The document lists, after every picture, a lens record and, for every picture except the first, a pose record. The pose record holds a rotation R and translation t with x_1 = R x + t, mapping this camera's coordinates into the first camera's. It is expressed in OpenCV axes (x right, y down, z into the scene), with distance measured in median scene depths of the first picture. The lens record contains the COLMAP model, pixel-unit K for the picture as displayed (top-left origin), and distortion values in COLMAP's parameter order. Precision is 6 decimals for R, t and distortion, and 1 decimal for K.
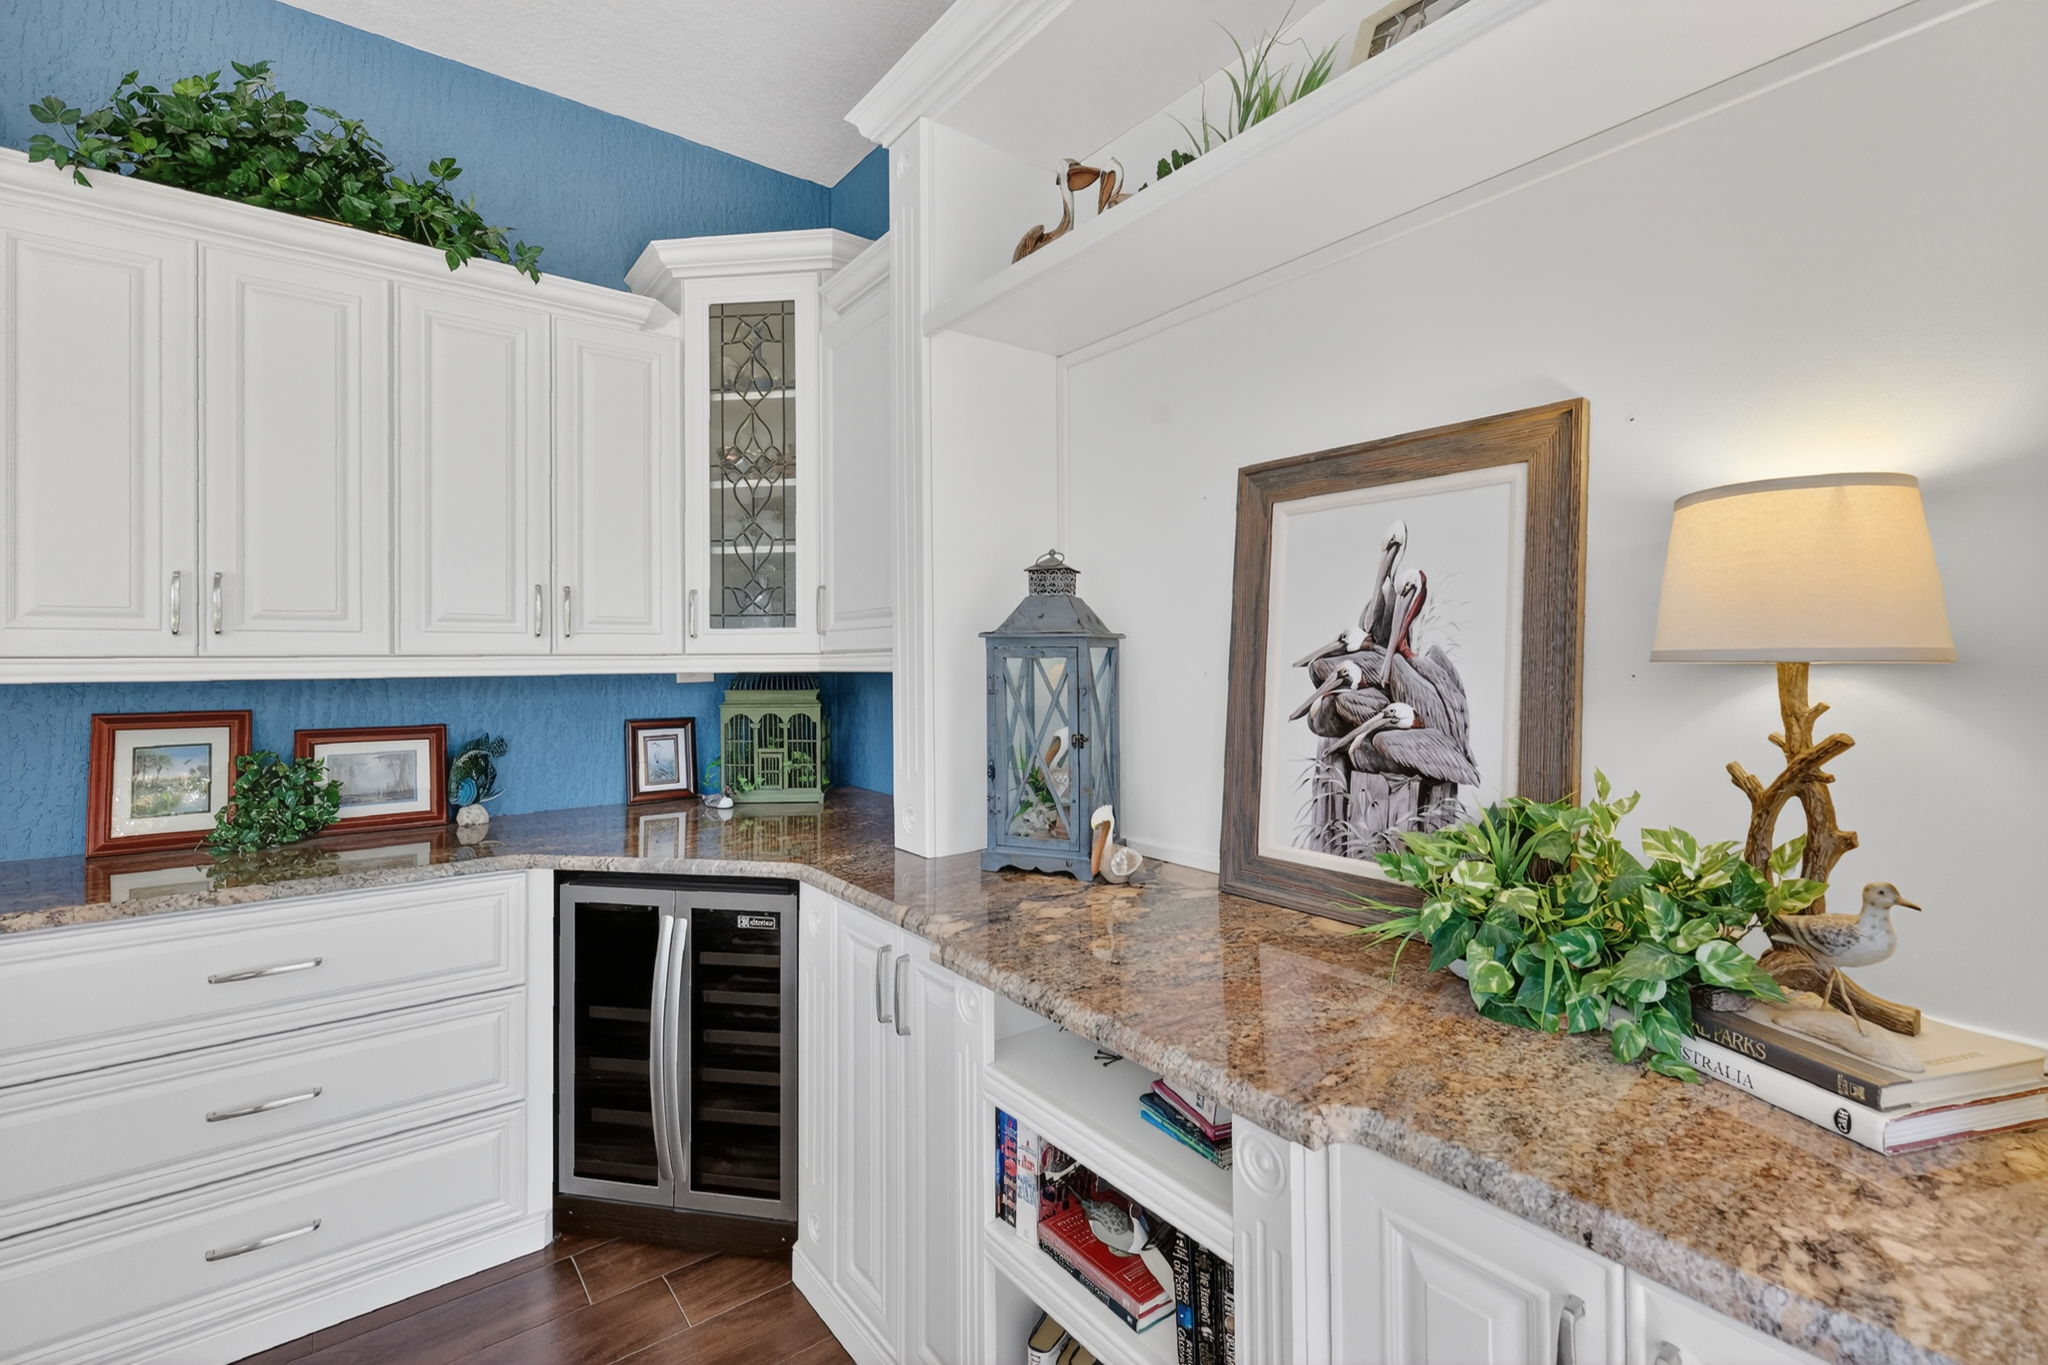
lens RADIAL K [[895.2, 0, 1031.0], [0, 895.2, 656.6], [0, 0, 1]] dist [0.001572, 0.000553]
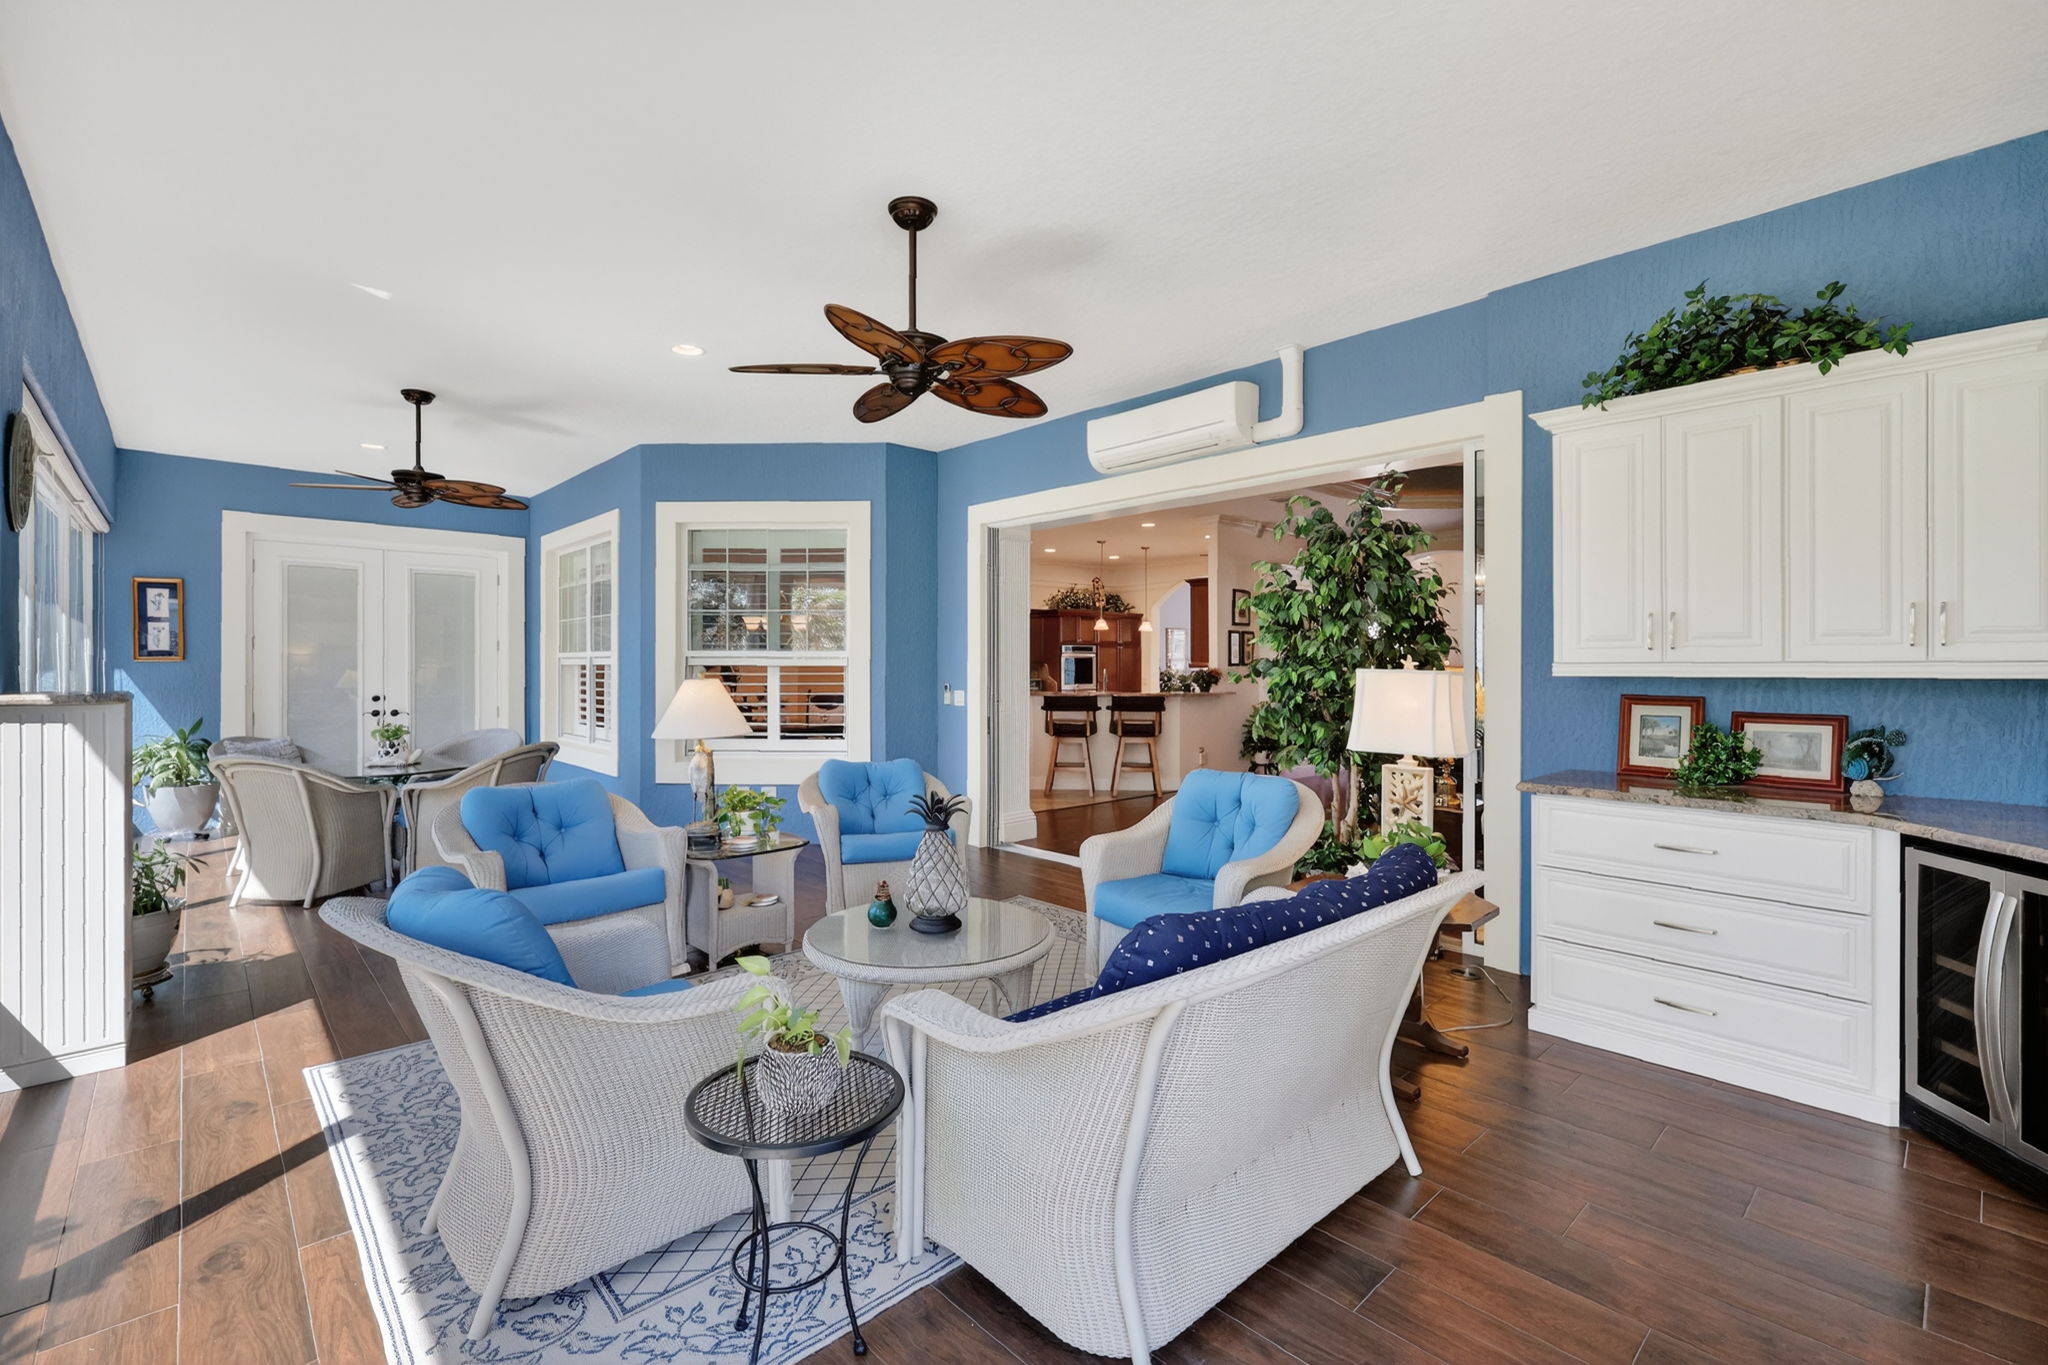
lens RADIAL K [[895.2, 0, 1031.0], [0, 895.2, 656.6], [0, 0, 1]] dist [0.001572, 0.000553]
pose [[0.091716, -0.002929, -0.995781, 0.556739], [0.005076, 0.999984, -0.002474, -0.011905], [0.995772, -0.004828, 0.091729, -0.296936]]
